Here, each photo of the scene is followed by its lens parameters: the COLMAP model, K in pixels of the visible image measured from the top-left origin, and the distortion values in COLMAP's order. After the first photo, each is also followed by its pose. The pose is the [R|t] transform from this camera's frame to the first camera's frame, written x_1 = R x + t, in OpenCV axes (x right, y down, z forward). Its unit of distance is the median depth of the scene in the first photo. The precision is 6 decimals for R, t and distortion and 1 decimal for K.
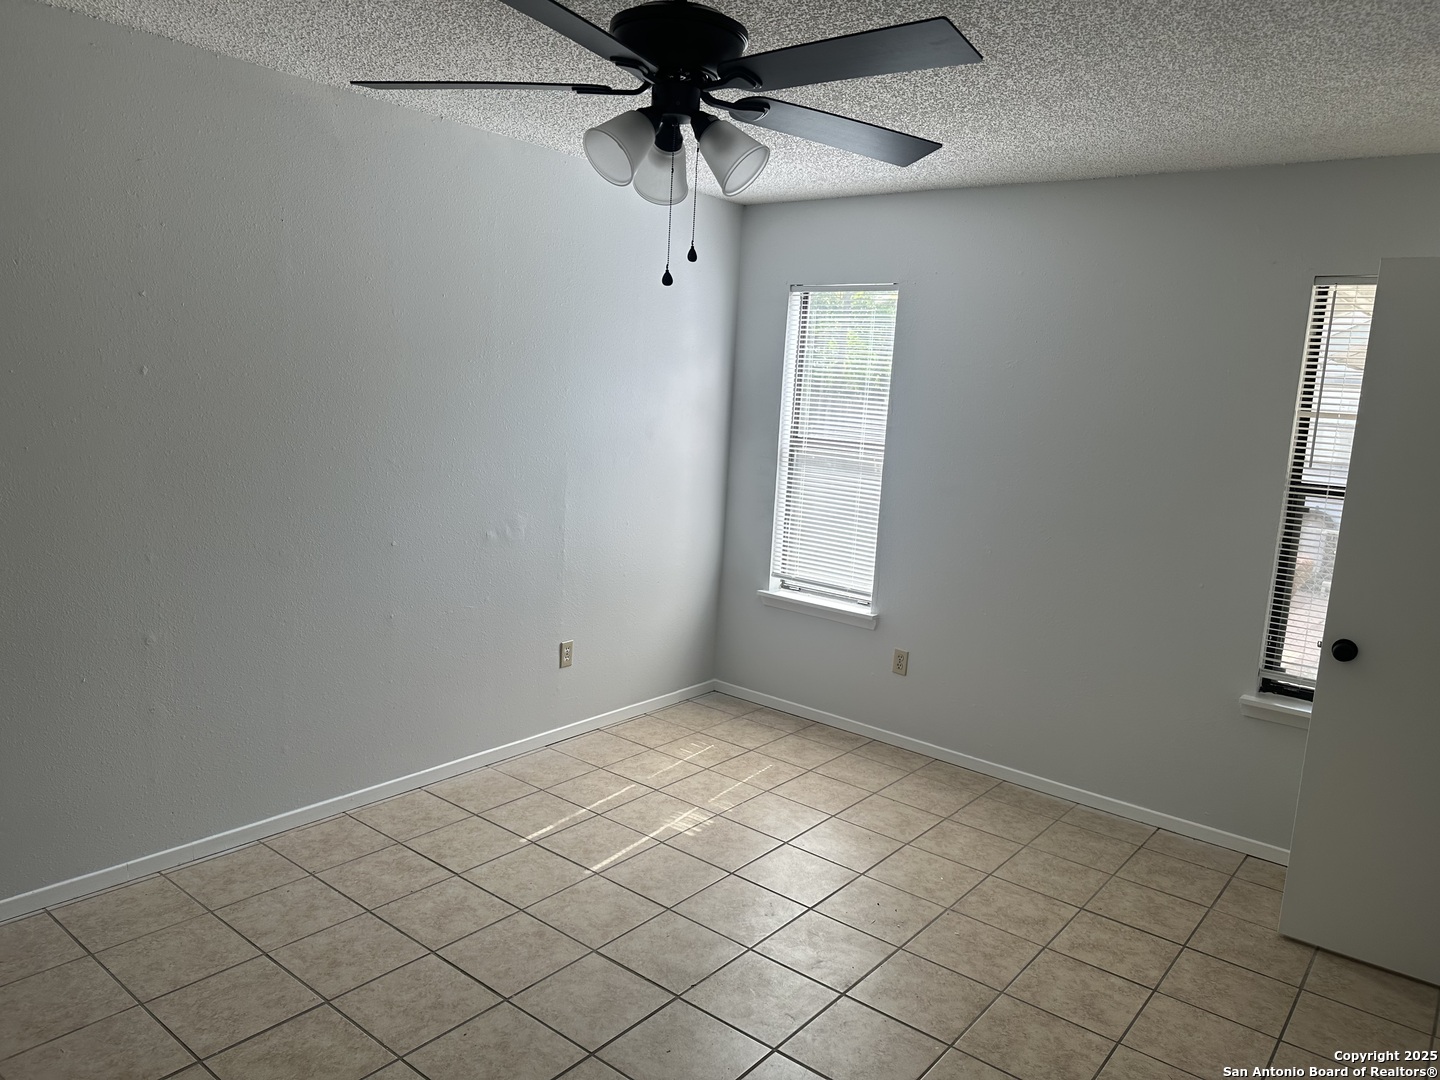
lens RADIAL K [[1016.7, 0, 727.1], [0, 1016.7, 533.3], [0, 0, 1]] dist [0.026259, -0.032227]
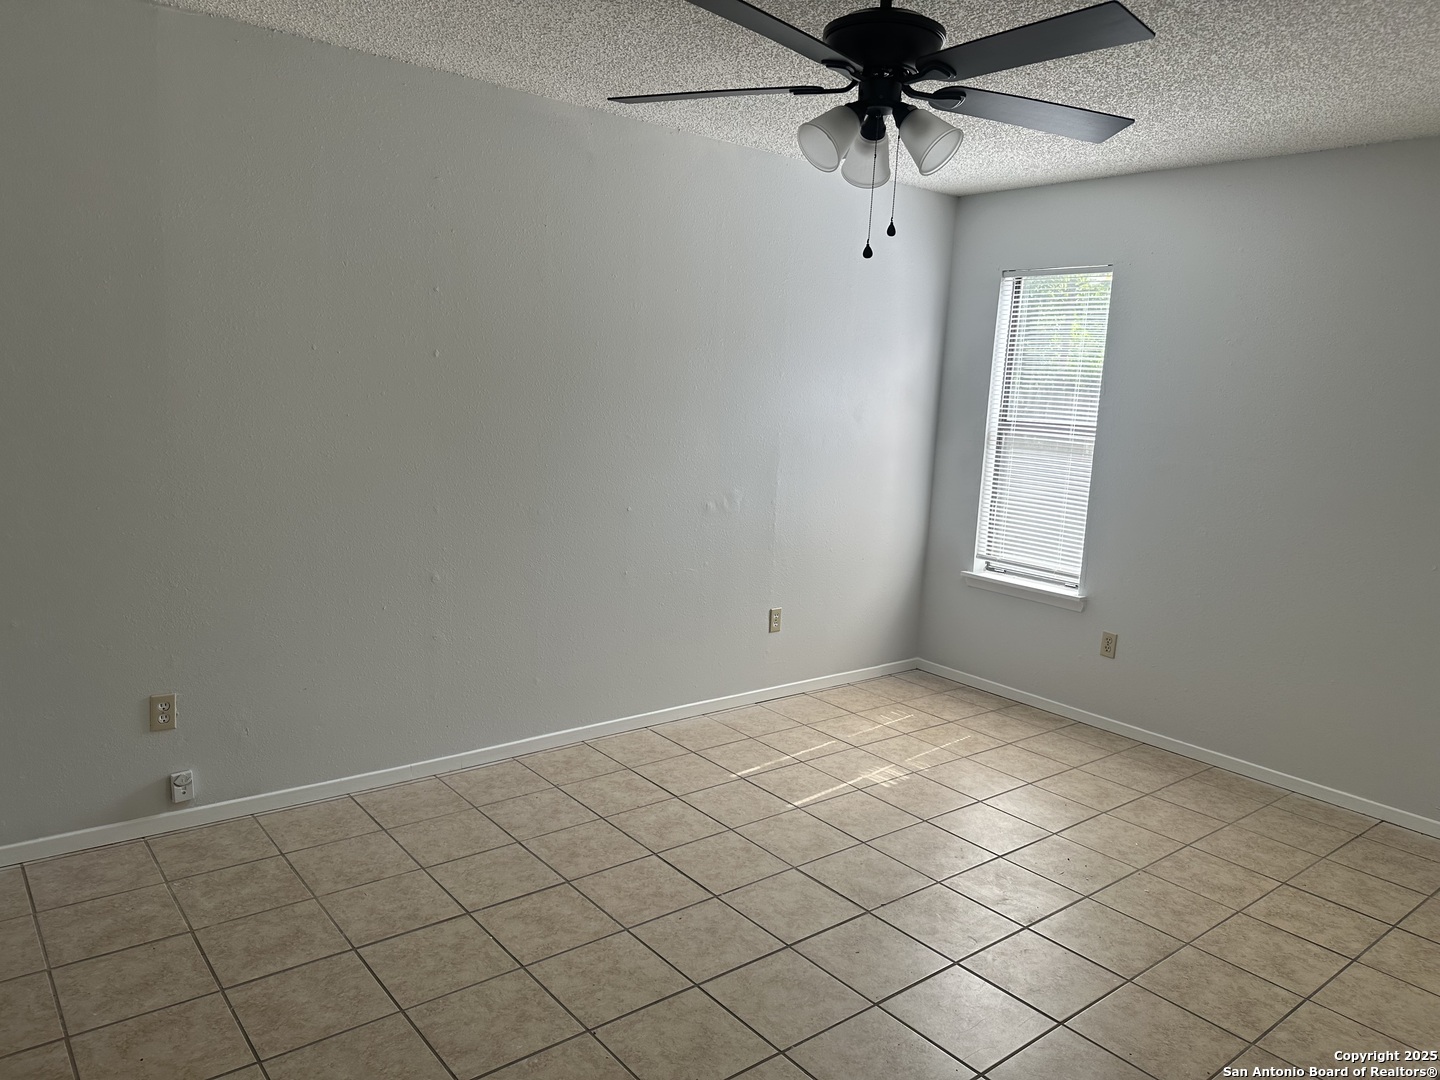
lens RADIAL K [[1016.7, 0, 727.1], [0, 1016.7, 533.3], [0, 0, 1]] dist [0.026259, -0.032227]
pose [[0.976864, 0.021809, -0.212746, 0.025621], [-0.023881, 0.999689, -0.007175, 0.054052], [0.212523, 0.012090, 0.977081, -0.099851]]
